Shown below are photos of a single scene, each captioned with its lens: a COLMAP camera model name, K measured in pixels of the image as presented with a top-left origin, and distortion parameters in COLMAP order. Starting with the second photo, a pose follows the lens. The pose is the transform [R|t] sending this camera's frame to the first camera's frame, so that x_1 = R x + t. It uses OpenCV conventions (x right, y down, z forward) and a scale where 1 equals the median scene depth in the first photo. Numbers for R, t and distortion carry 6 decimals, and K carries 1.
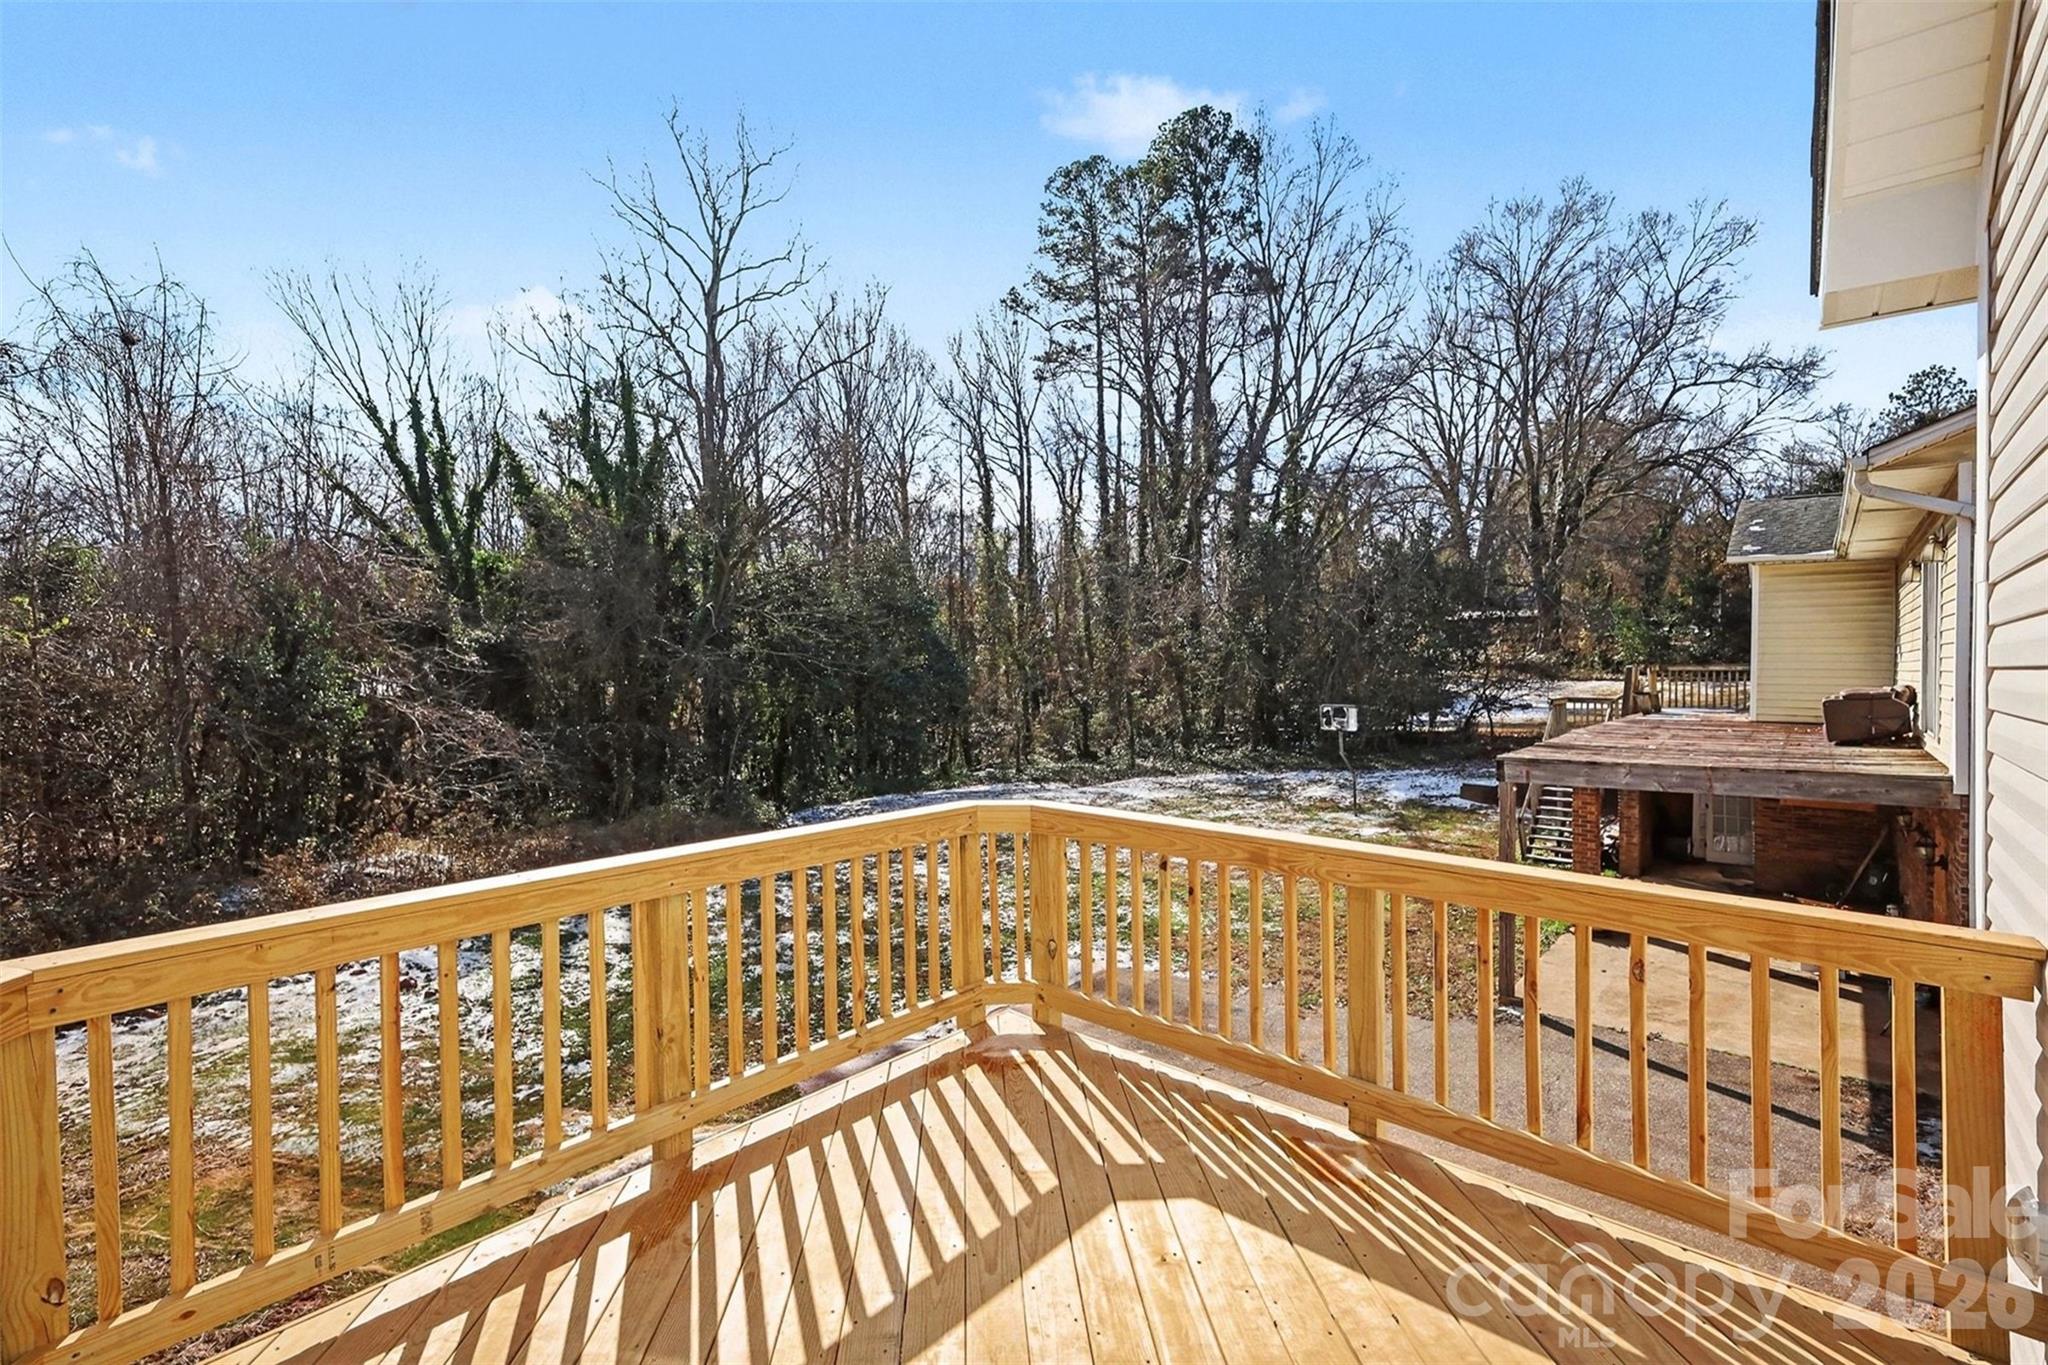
lens RADIAL K [[902.5, 0, 1024.0], [0, 902.5, 682.5], [0, 0, 1]] dist [-0.000556, 0.000144]
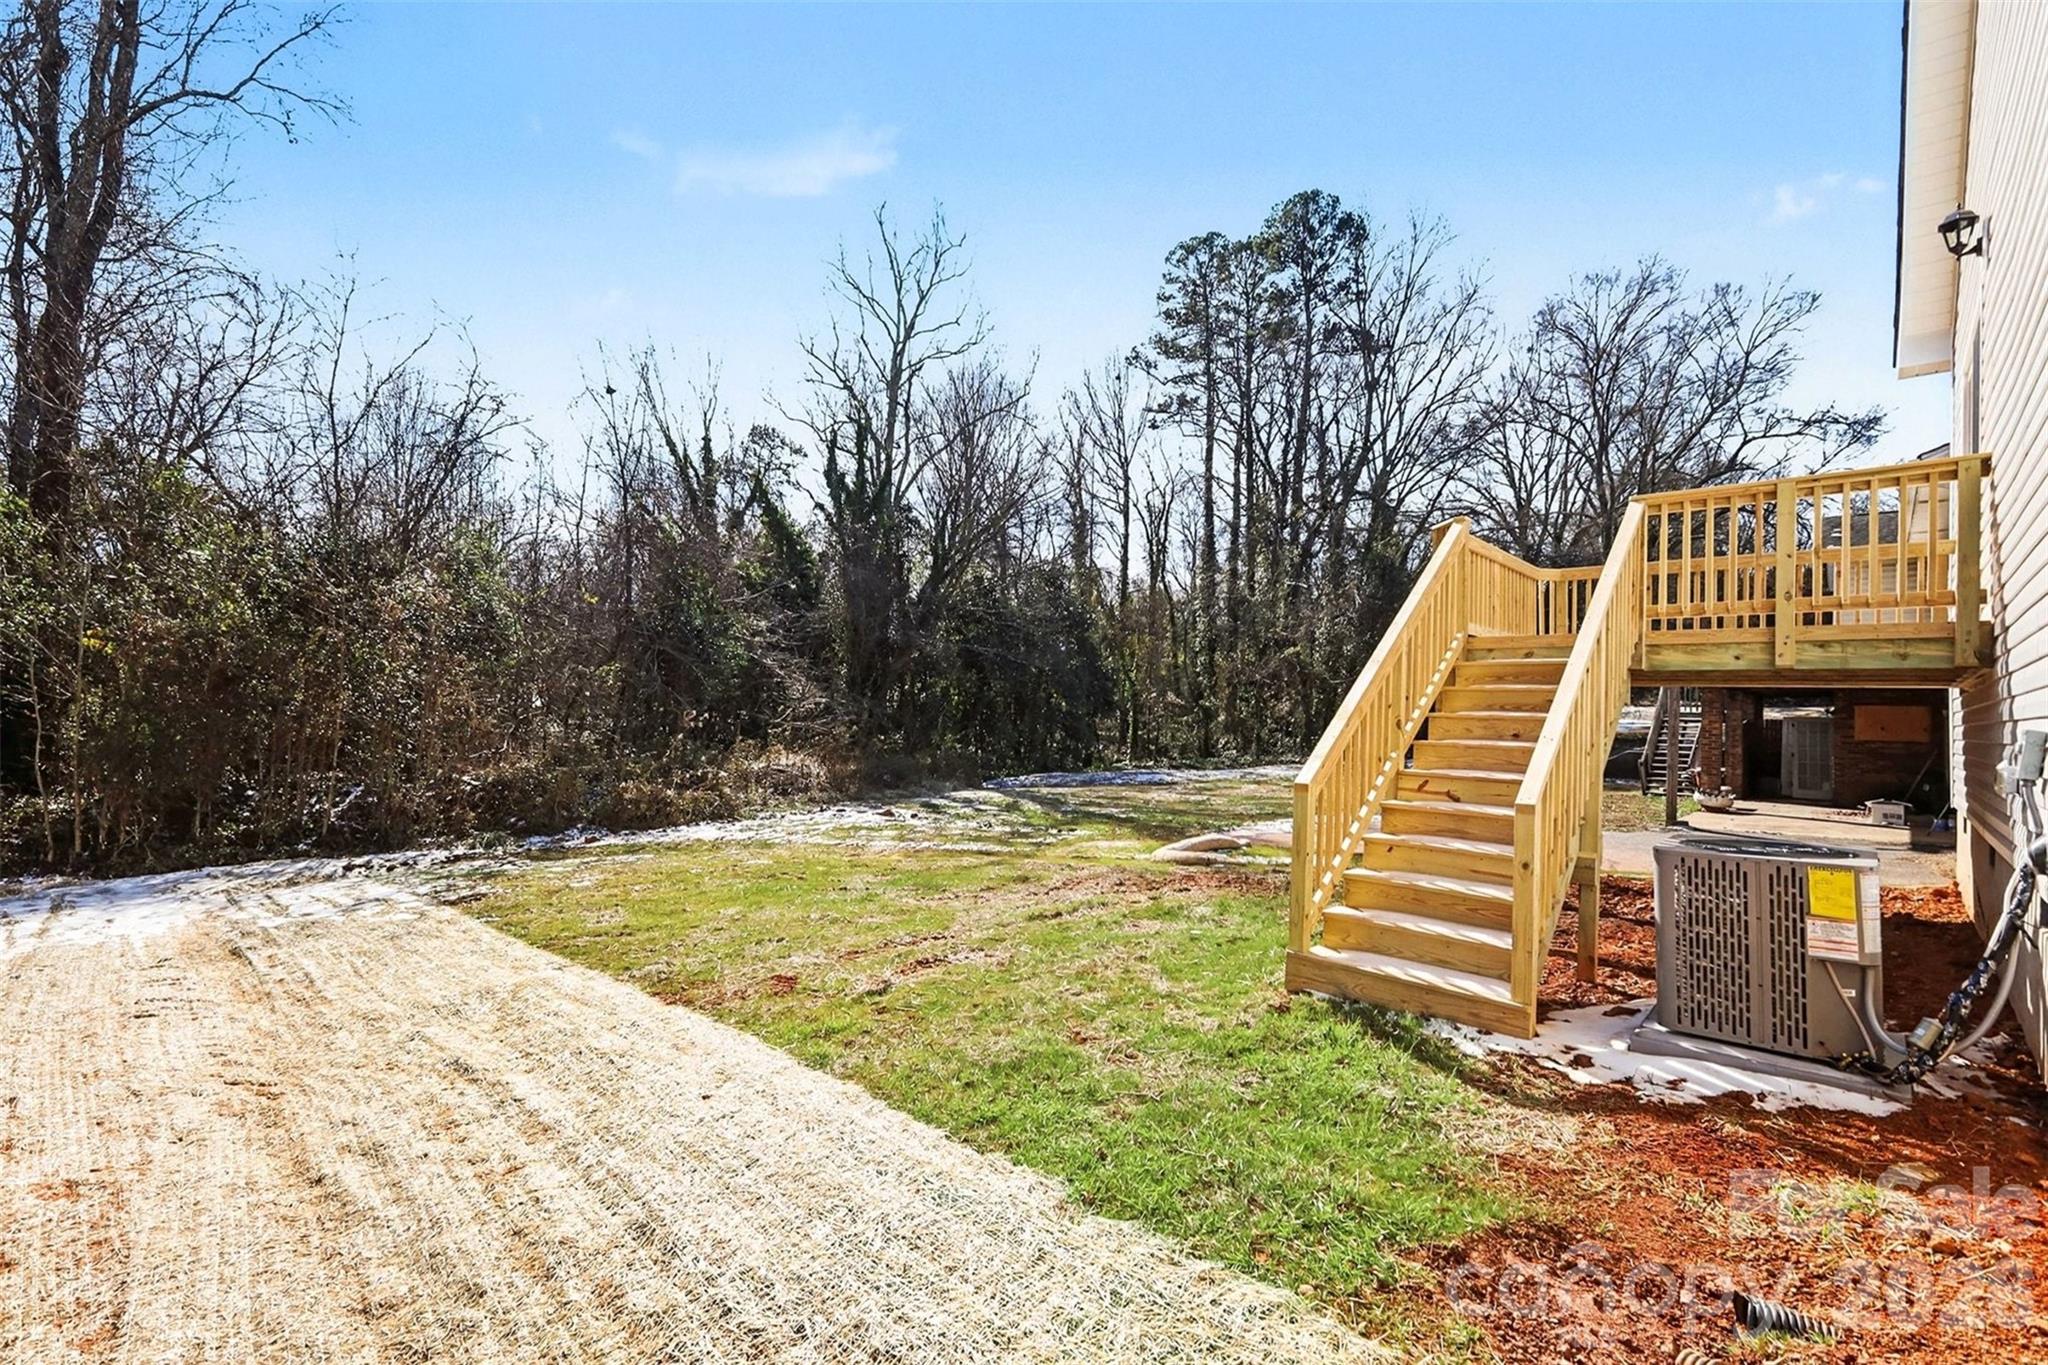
lens RADIAL K [[881.1, 0, 1031.6], [0, 881.1, 693.2], [0, 0, 1]] dist [-0.001151, -0.000159]
pose [[0.998557, 0.023278, -0.048403, -0.078540], [-0.024963, 0.999093, -0.034509, 0.036241], [0.047556, 0.035668, 0.998232, -0.089703]]
